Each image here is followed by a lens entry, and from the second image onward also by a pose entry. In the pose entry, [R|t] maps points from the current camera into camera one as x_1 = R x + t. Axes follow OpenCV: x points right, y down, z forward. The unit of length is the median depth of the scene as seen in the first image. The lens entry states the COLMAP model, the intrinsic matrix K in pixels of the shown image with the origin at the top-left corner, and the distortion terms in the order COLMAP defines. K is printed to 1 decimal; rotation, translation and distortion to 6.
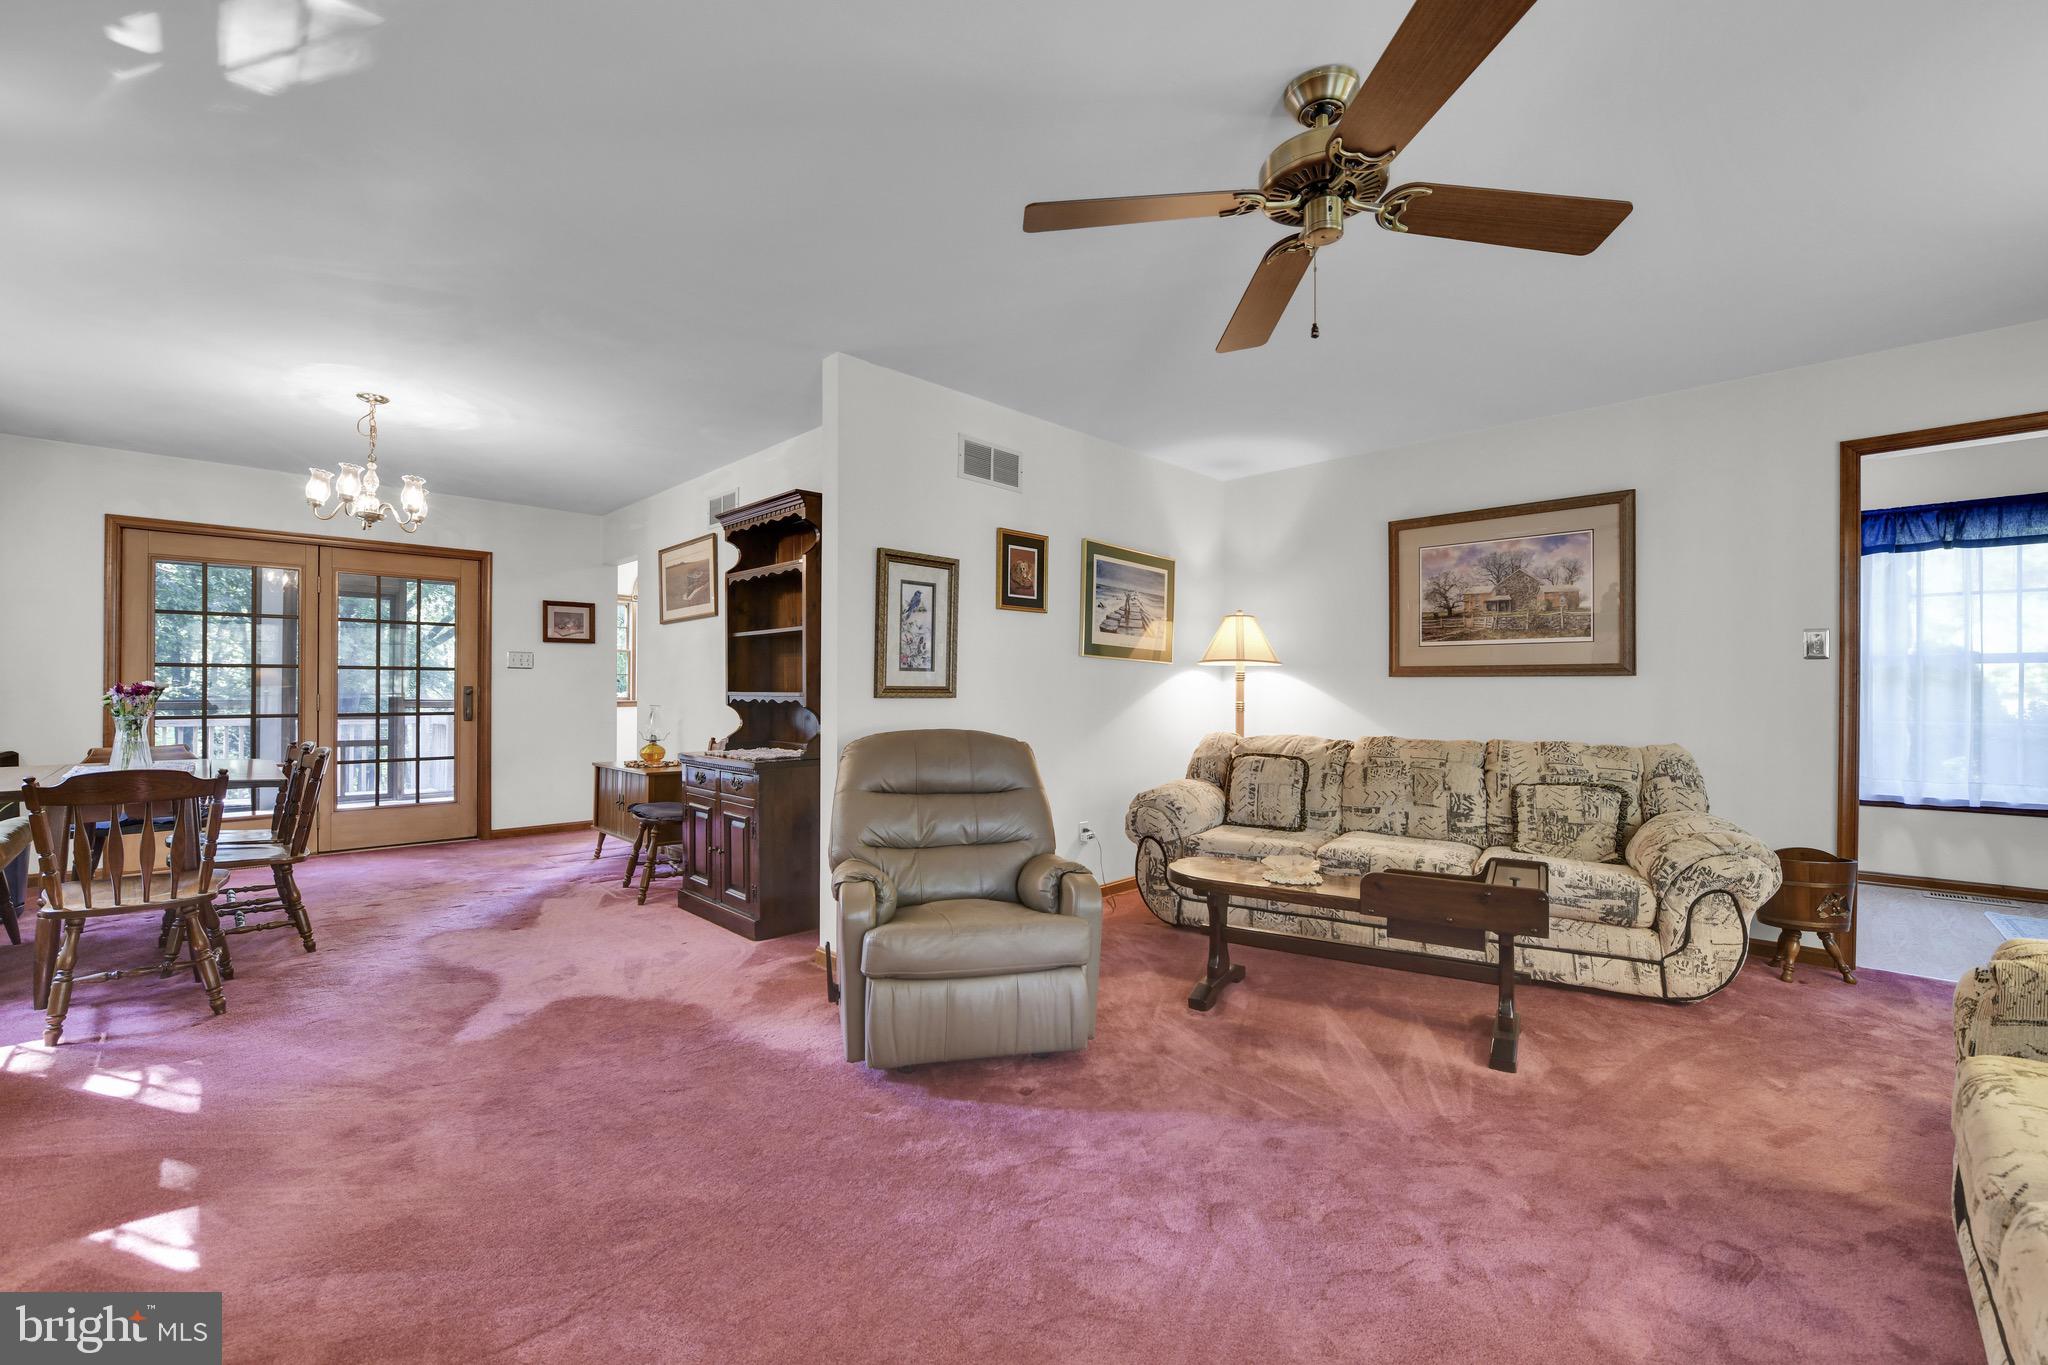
lens RADIAL K [[874.7, 0, 1026.8], [0, 874.7, 689.0], [0, 0, 1]] dist [0.000483, 0.000269]
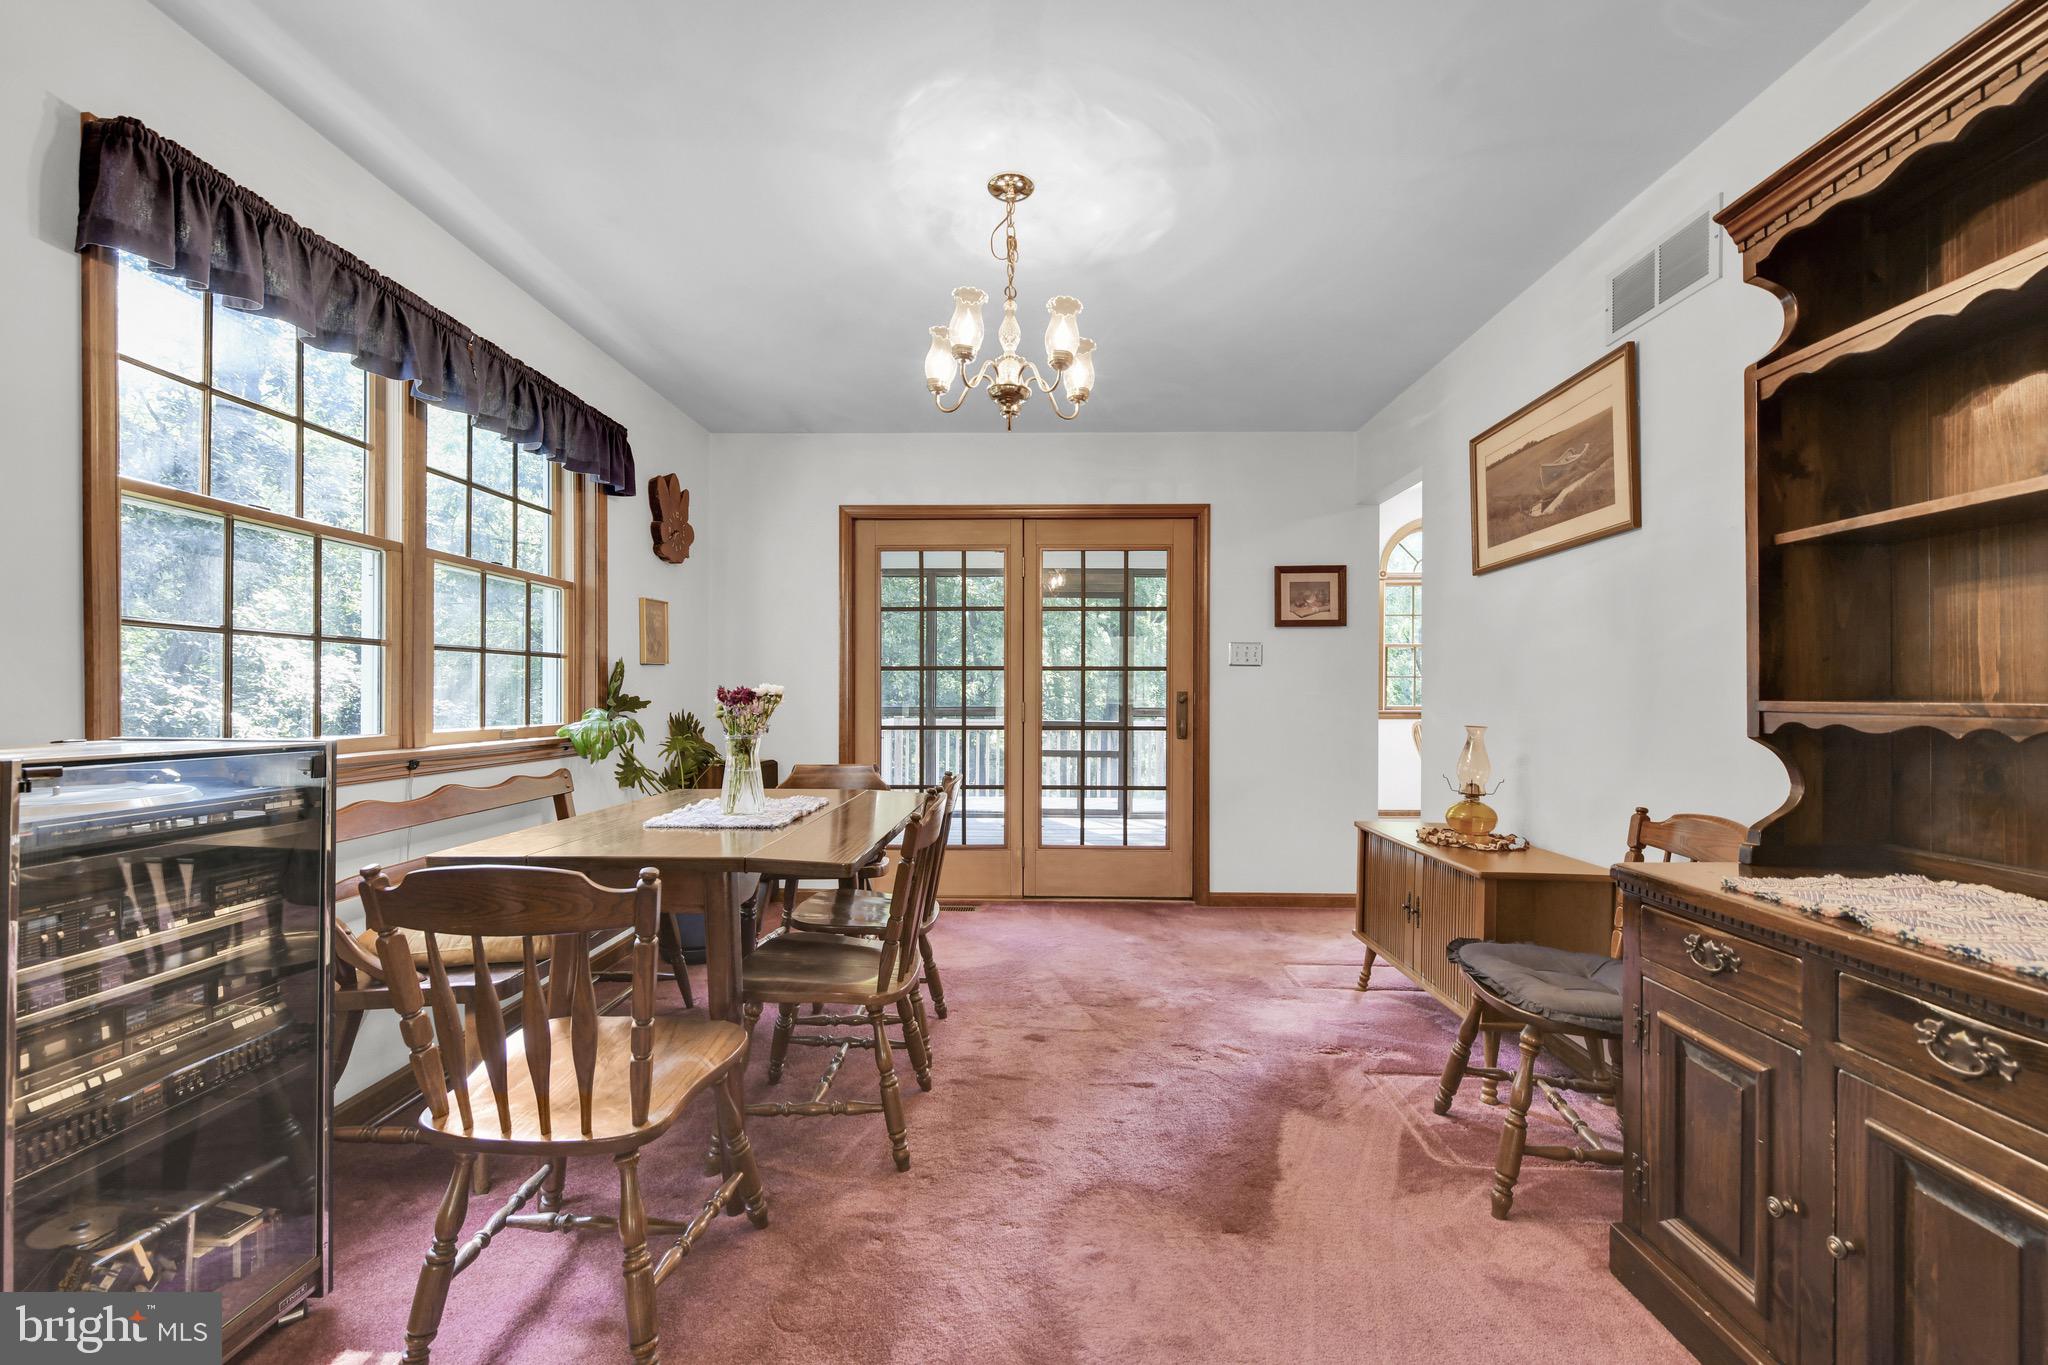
lens RADIAL K [[834.4, 0, 1033.6], [0, 834.4, 691.2], [0, 0, 1]] dist [-0.000388, -0.005259]
pose [[0.711309, -0.004523, -0.702865, -0.255699], [0.000531, 0.999982, -0.005899, 0.000869], [0.702879, 0.003823, 0.711299, 0.450267]]
